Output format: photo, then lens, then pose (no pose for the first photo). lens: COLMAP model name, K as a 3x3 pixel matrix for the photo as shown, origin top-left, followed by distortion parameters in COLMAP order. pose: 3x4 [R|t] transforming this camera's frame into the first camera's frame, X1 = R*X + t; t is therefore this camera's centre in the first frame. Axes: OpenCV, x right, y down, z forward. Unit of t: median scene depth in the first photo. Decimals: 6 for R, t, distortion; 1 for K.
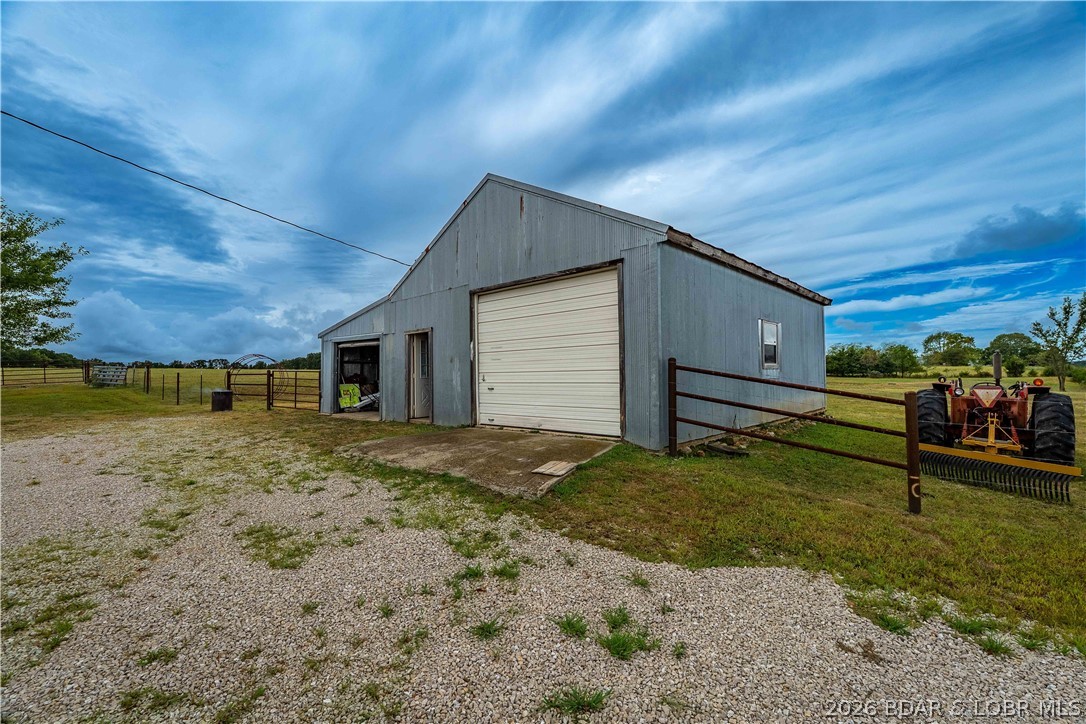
lens RADIAL K [[473.7, 0, 540.0], [0, 473.7, 346.6], [0, 0, 1]] dist [-0.001465, -0.000010]
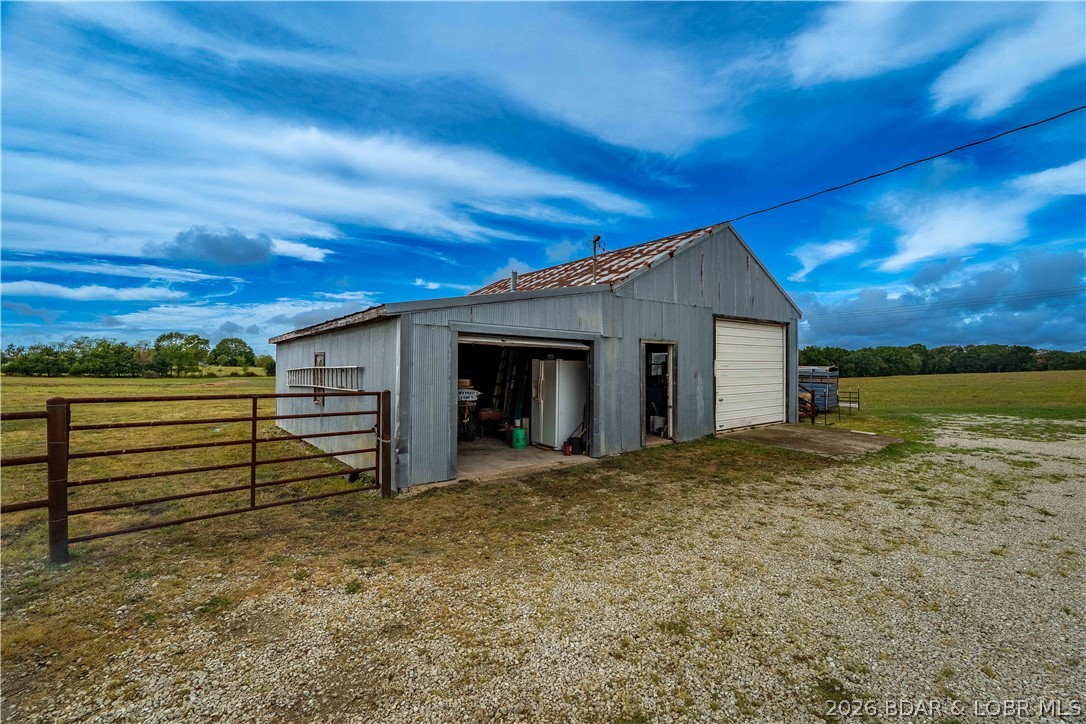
lens RADIAL K [[492.4, 0, 543.0], [0, 492.4, 362.0], [0, 0, 1]] dist [-0.003840, 0.000109]
pose [[0.136767, 0.021509, 0.990370, -0.946738], [-0.058106, 0.998217, -0.013655, 0.024120], [-0.988898, -0.055679, 0.137773, 0.864524]]
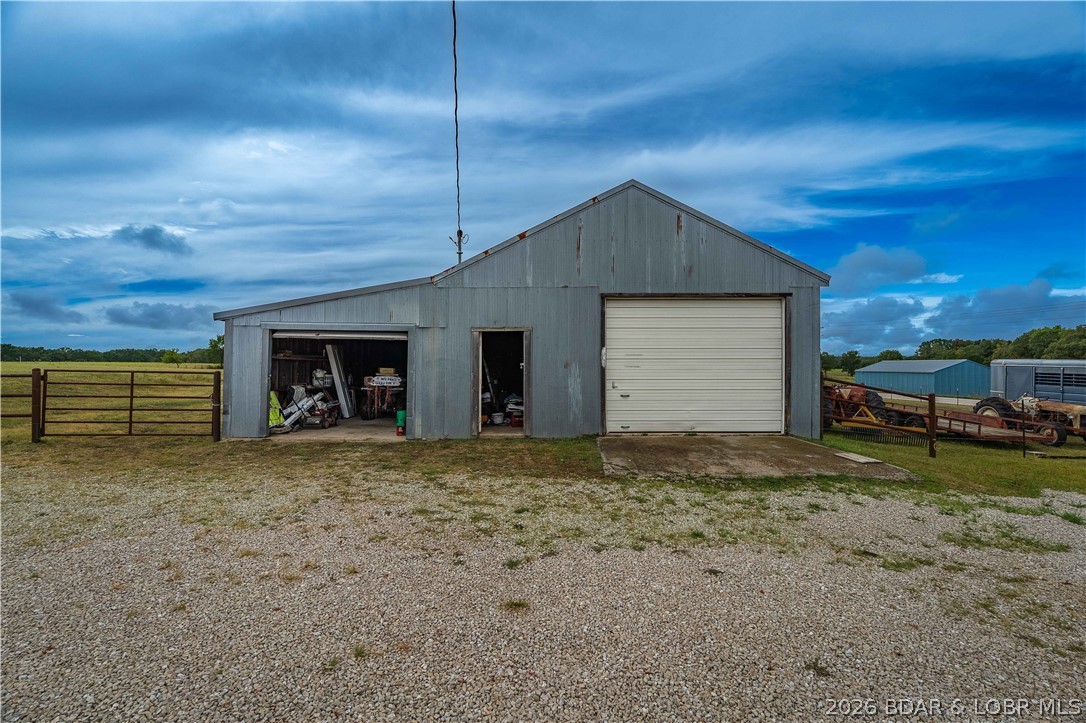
lens RADIAL K [[486.9, 0, 537.6], [0, 486.9, 350.0], [0, 0, 1]] dist [-0.009658, -0.000036]
pose [[0.732763, 0.037061, 0.679474, -0.634668], [-0.048773, 0.998808, -0.001880, 0.002414], [-0.678734, -0.031762, 0.733697, 0.255046]]
